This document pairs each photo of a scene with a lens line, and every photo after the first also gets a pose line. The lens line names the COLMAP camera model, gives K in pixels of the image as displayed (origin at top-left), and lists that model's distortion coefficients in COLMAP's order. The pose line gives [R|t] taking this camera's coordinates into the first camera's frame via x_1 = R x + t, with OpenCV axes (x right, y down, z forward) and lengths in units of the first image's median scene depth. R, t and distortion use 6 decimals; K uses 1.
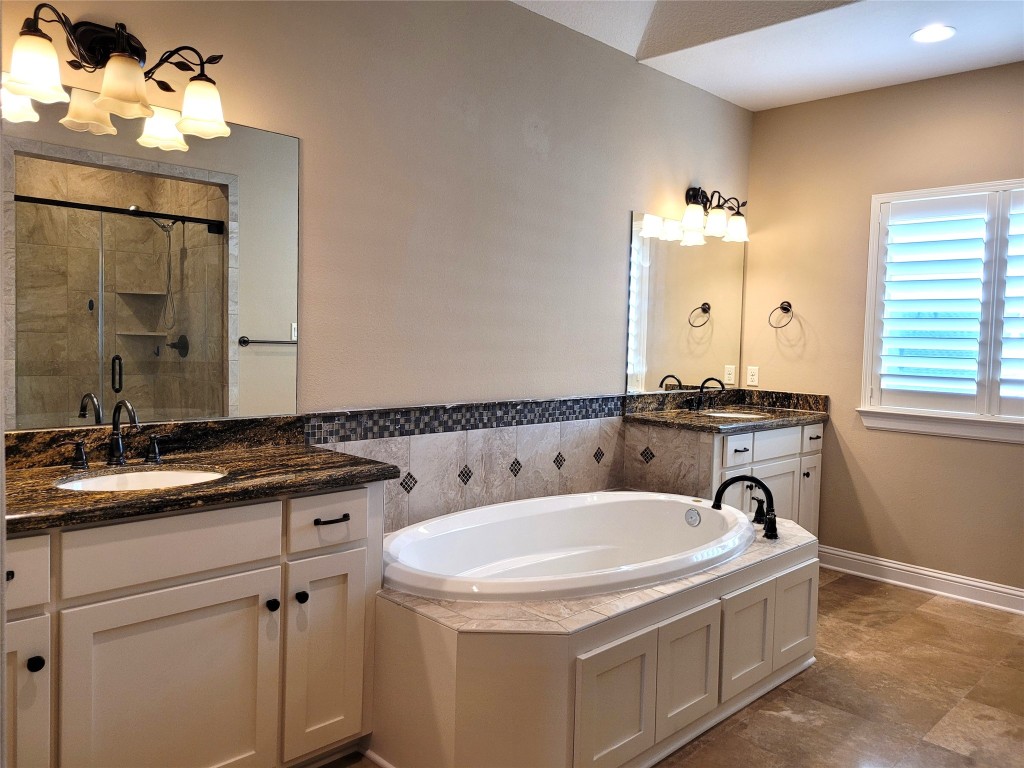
lens RADIAL K [[770.0, 0, 506.6], [0, 770.0, 374.5], [0, 0, 1]] dist [0.040919, -0.028251]
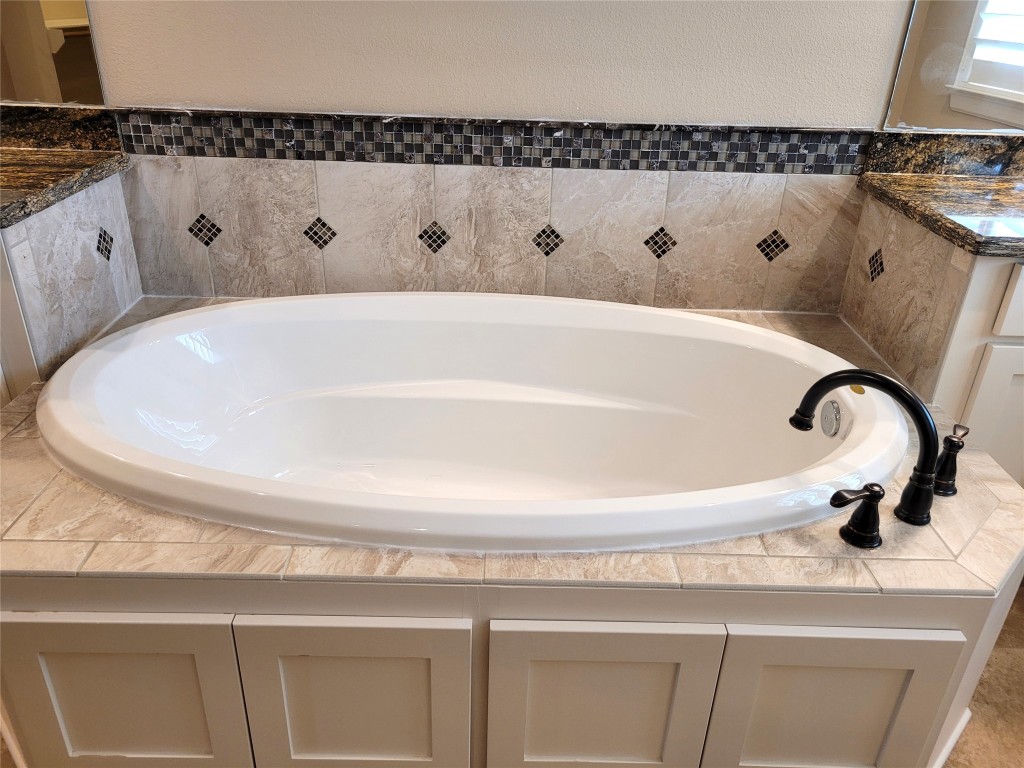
lens RADIAL K [[770.0, 0, 505.1], [0, 770.0, 383.7], [0, 0, 1]] dist [0.040919, -0.028251]
pose [[0.713679, 0.315960, -0.625165, 0.381007], [-0.047016, 0.912084, 0.407298, -0.017818], [0.698893, -0.261287, 0.665791, 0.538684]]
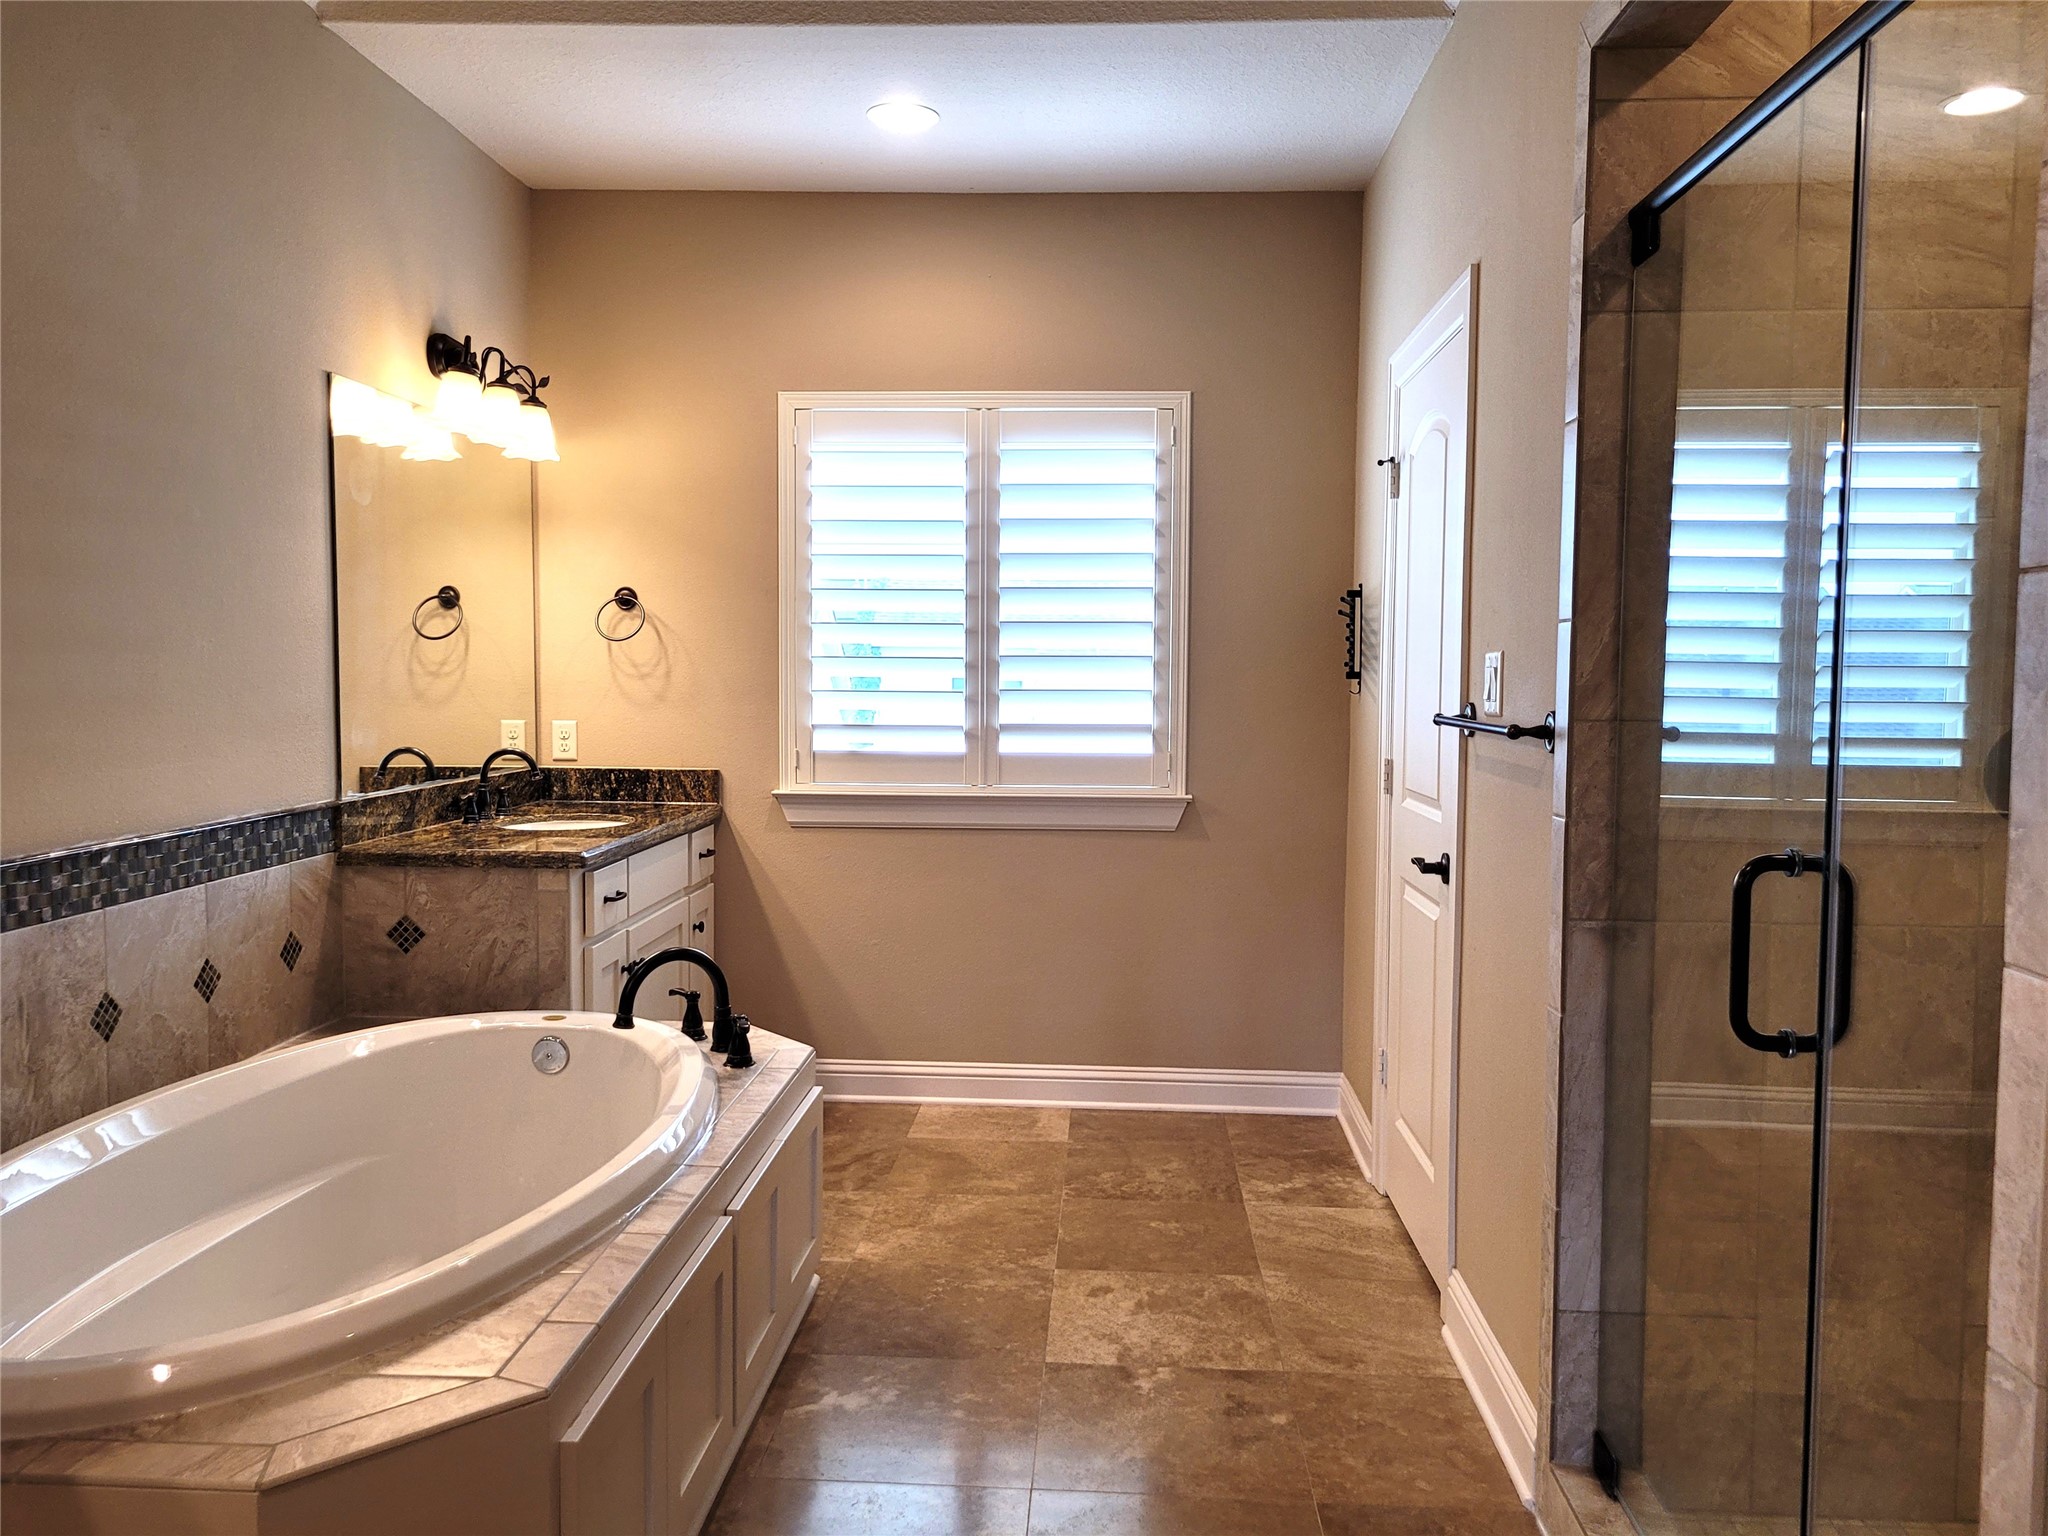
lens RADIAL K [[1540.1, 0, 1027.2], [0, 1540.1, 751.6], [0, 0, 1]] dist [0.040919, -0.028251]
pose [[0.741192, -0.059858, 0.668619, -0.154522], [0.046478, 0.998202, 0.037842, -0.018574], [-0.669683, 0.003028, 0.742641, 0.114017]]
